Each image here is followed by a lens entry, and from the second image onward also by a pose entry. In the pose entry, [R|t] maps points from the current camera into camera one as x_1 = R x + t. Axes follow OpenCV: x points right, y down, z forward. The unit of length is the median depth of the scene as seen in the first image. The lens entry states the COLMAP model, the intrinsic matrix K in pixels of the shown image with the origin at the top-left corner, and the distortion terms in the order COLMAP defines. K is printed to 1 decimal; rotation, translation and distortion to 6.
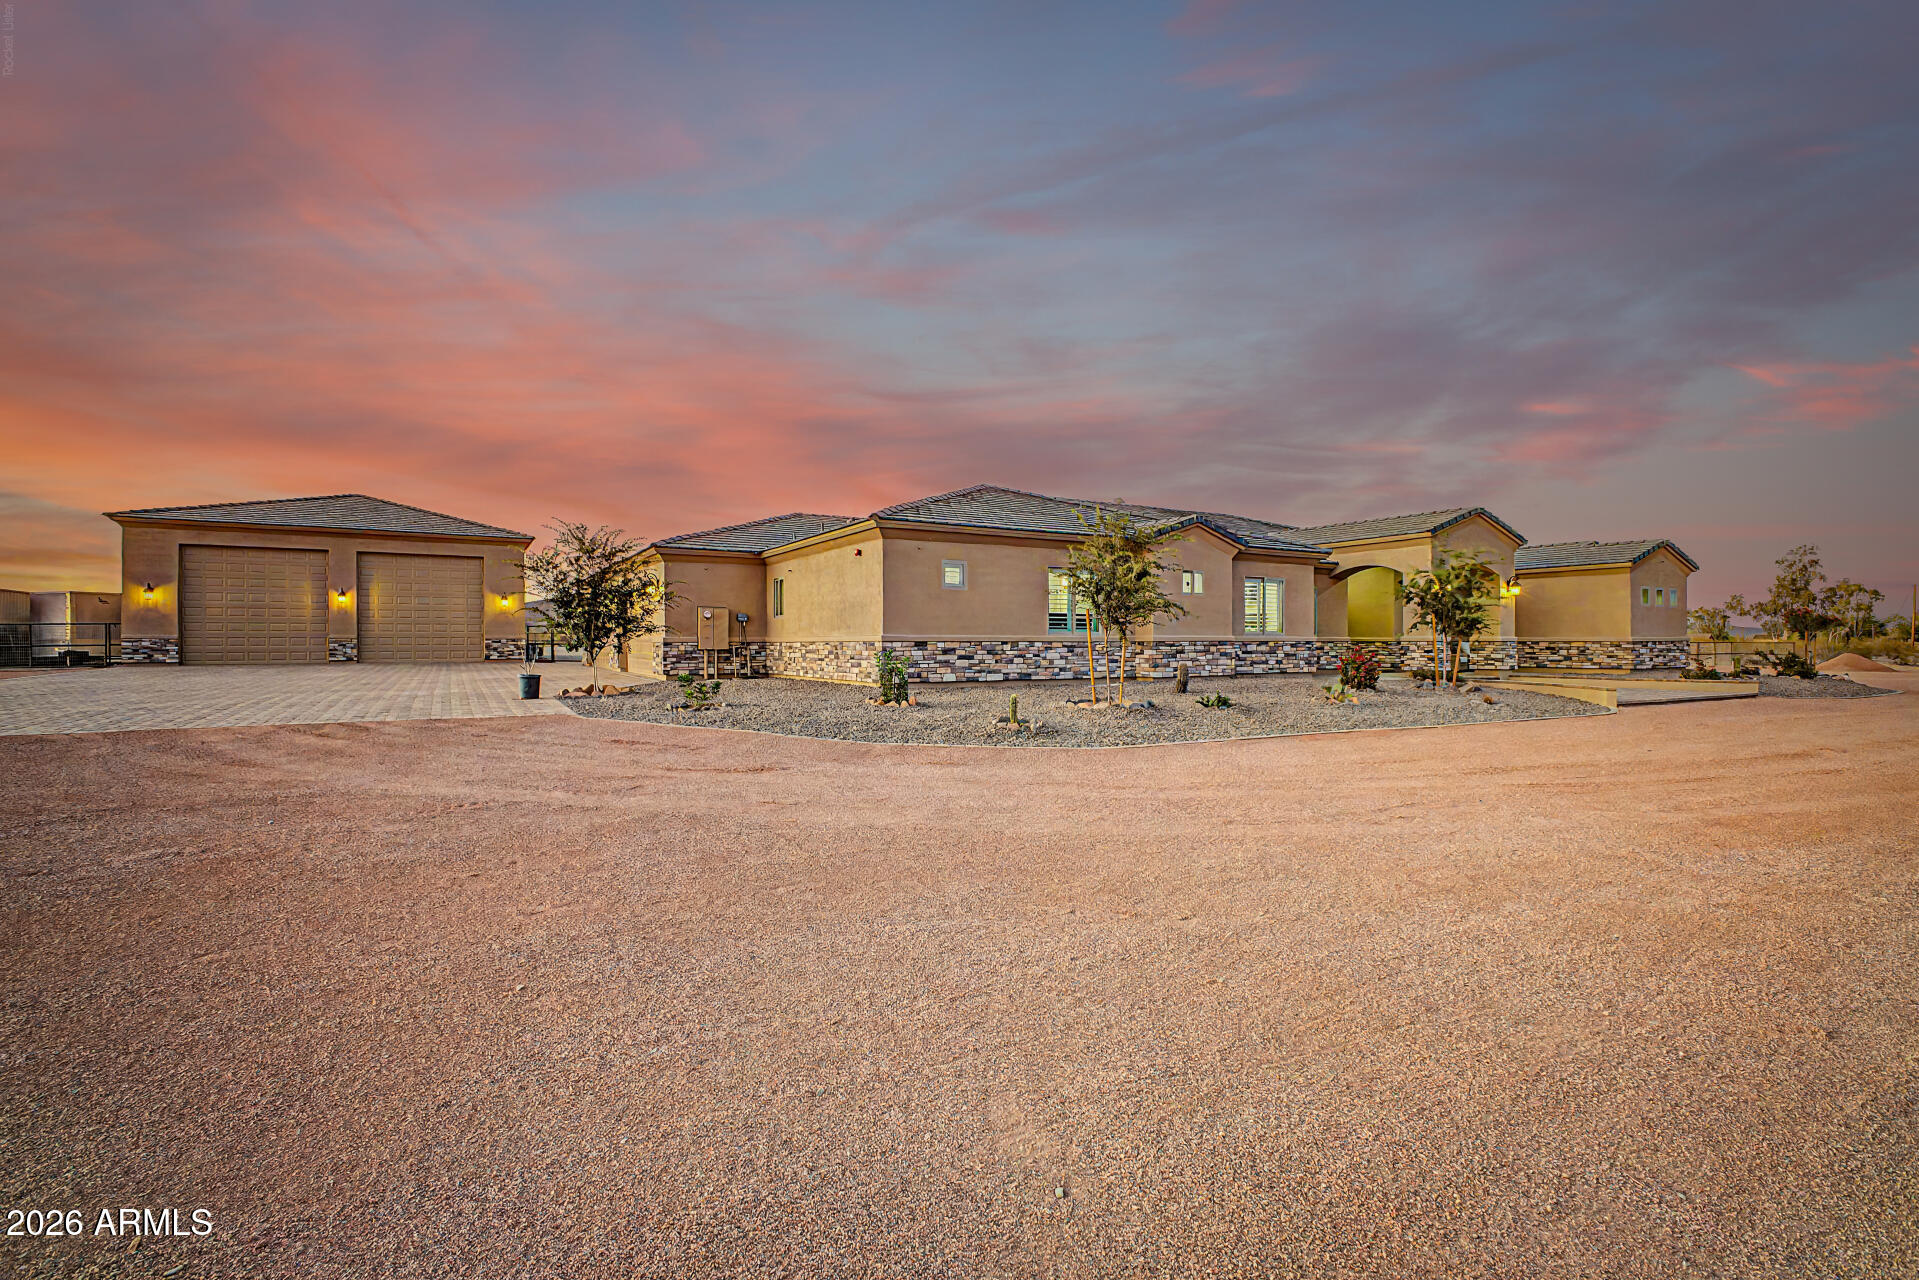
lens RADIAL K [[863.0, 0, 970.7], [0, 863.0, 651.3], [0, 0, 1]] dist [0.004126, 0.000209]
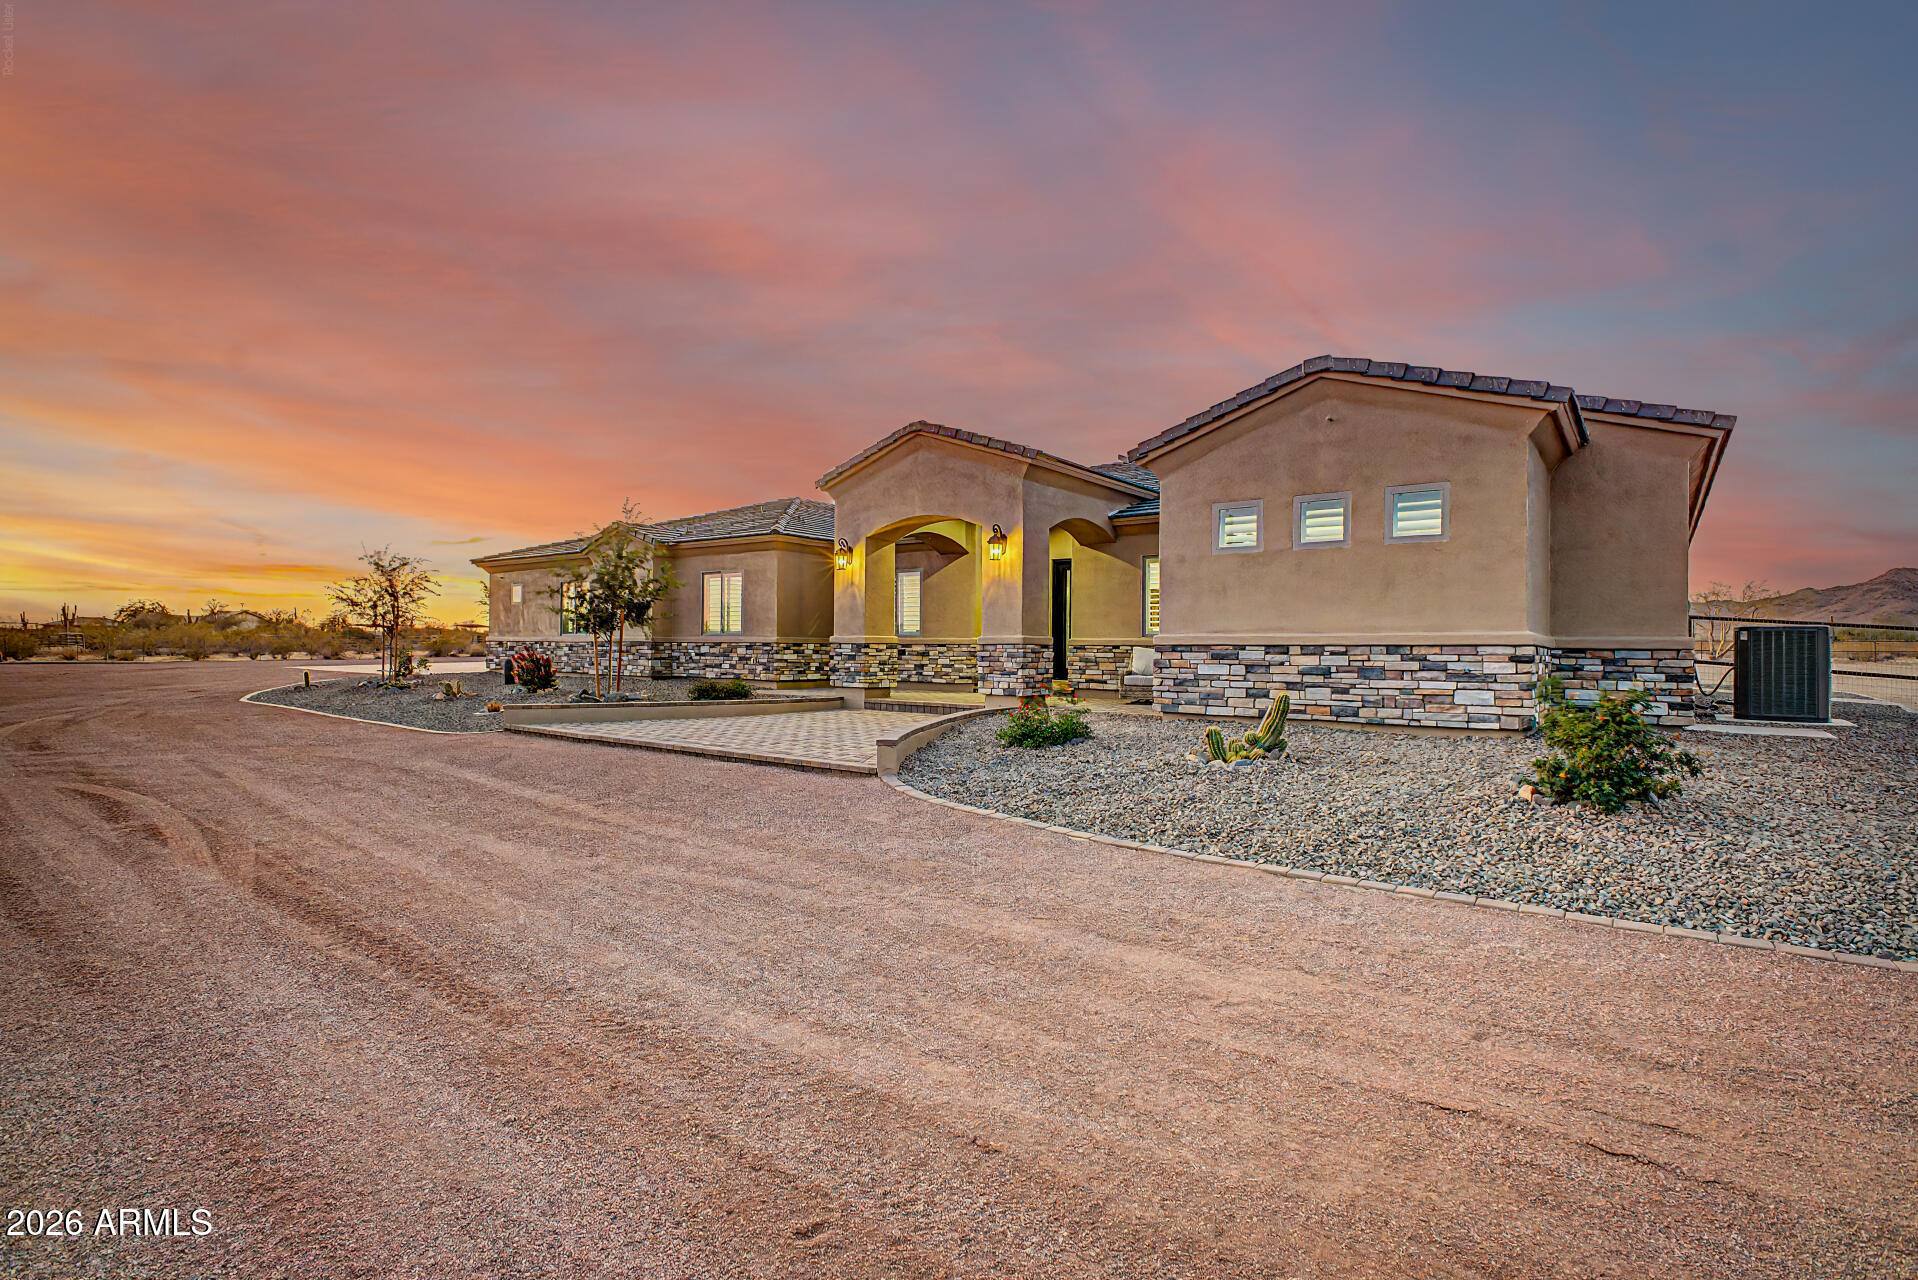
lens RADIAL K [[895.0, 0, 962.4], [0, 895.0, 639.6], [0, 0, 1]] dist [0.033998, -0.001020]
pose [[0.384466, -0.003792, -0.923131, 1.305958], [-0.017992, 0.999771, -0.011600, -0.008463], [0.922964, 0.021069, 0.384310, 0.881443]]
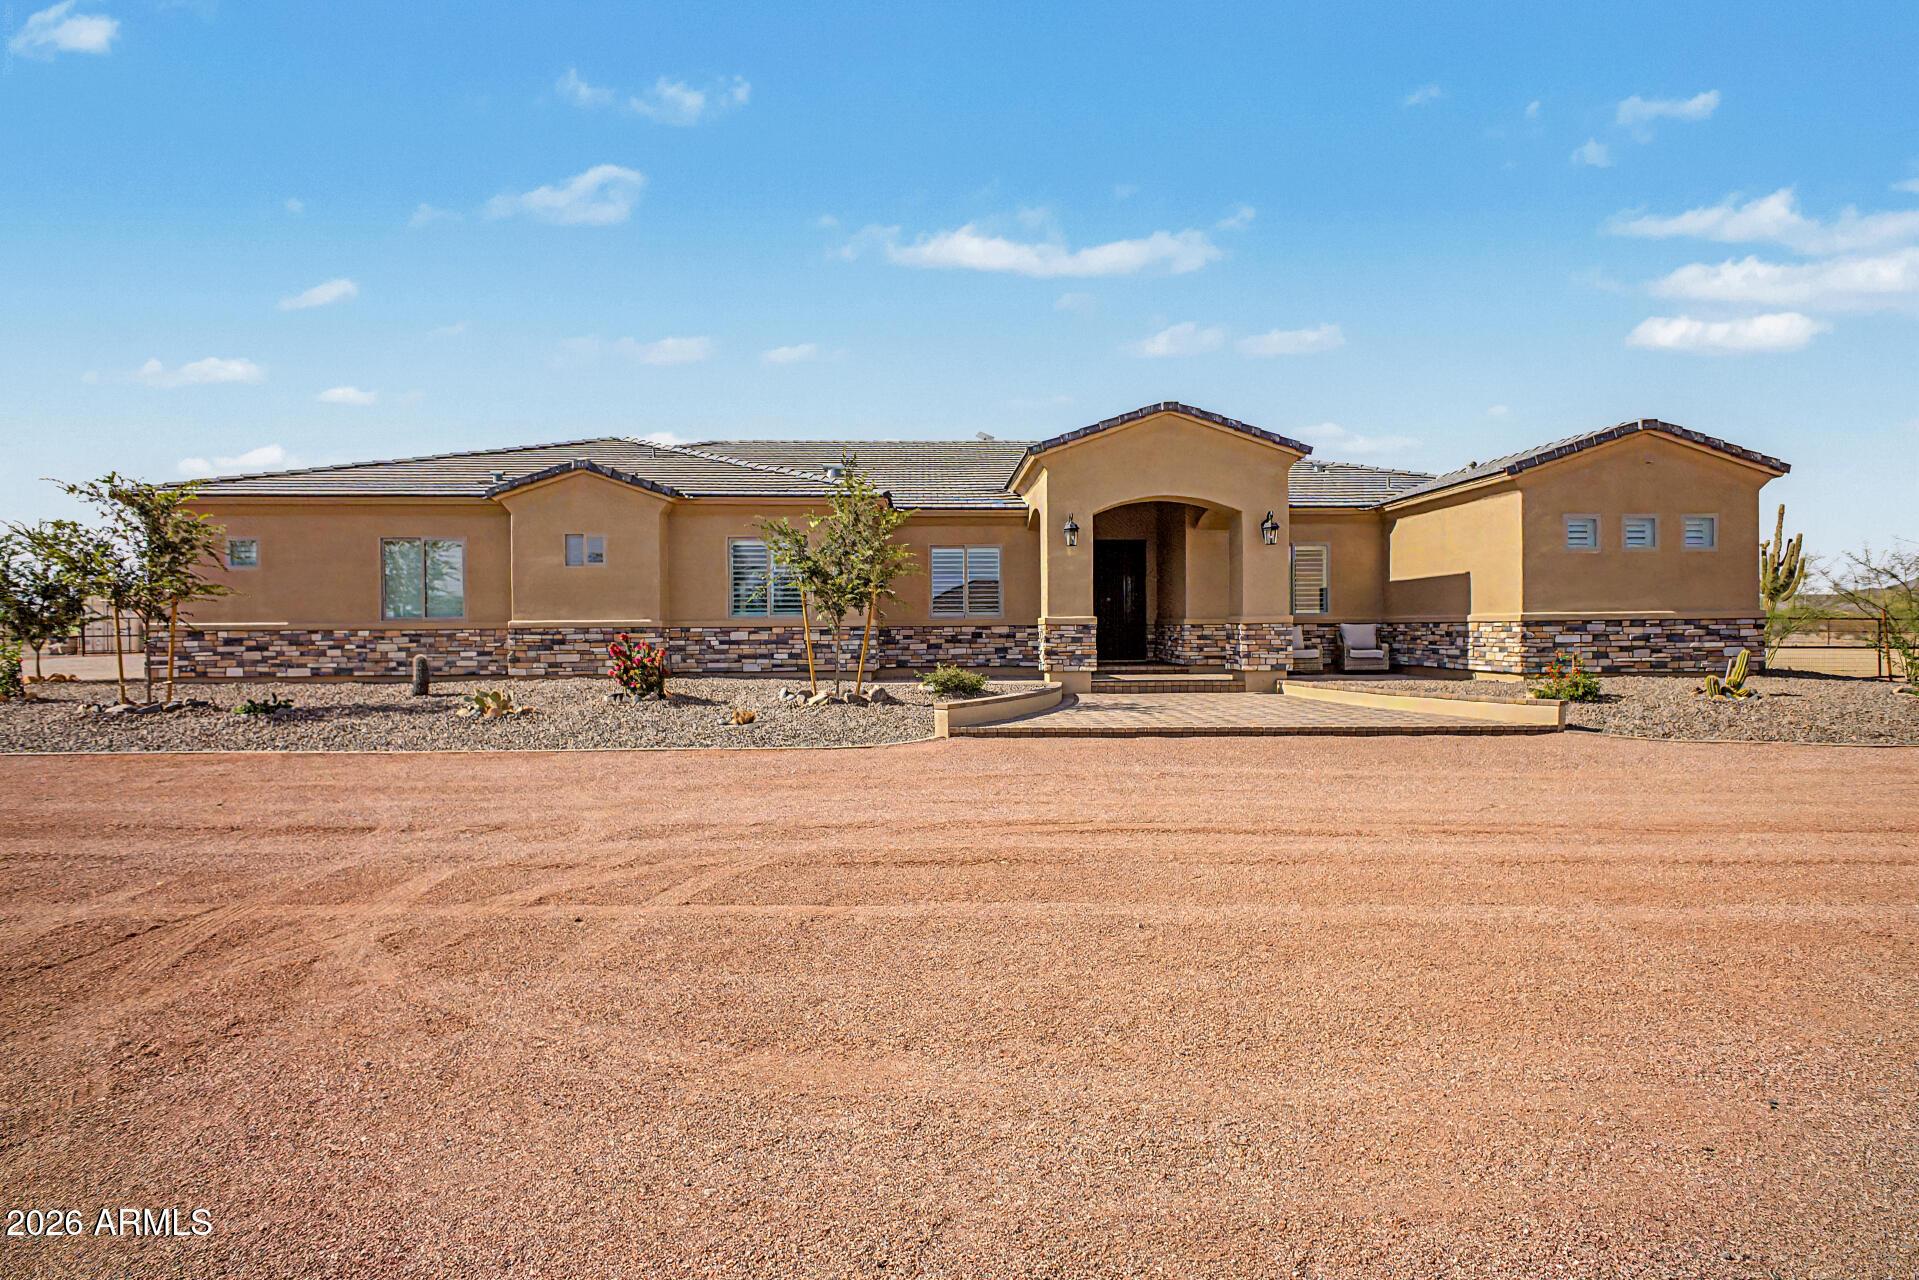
lens RADIAL K [[1031.6, 0, 945.2], [0, 1031.6, 647.0], [0, 0, 1]] dist [0.017485, -0.002050]
pose [[0.880503, 0.001670, -0.474038, 0.875627], [0.001717, 0.999976, 0.006712, -0.000422], [0.474038, -0.006723, 0.880479, 0.328155]]
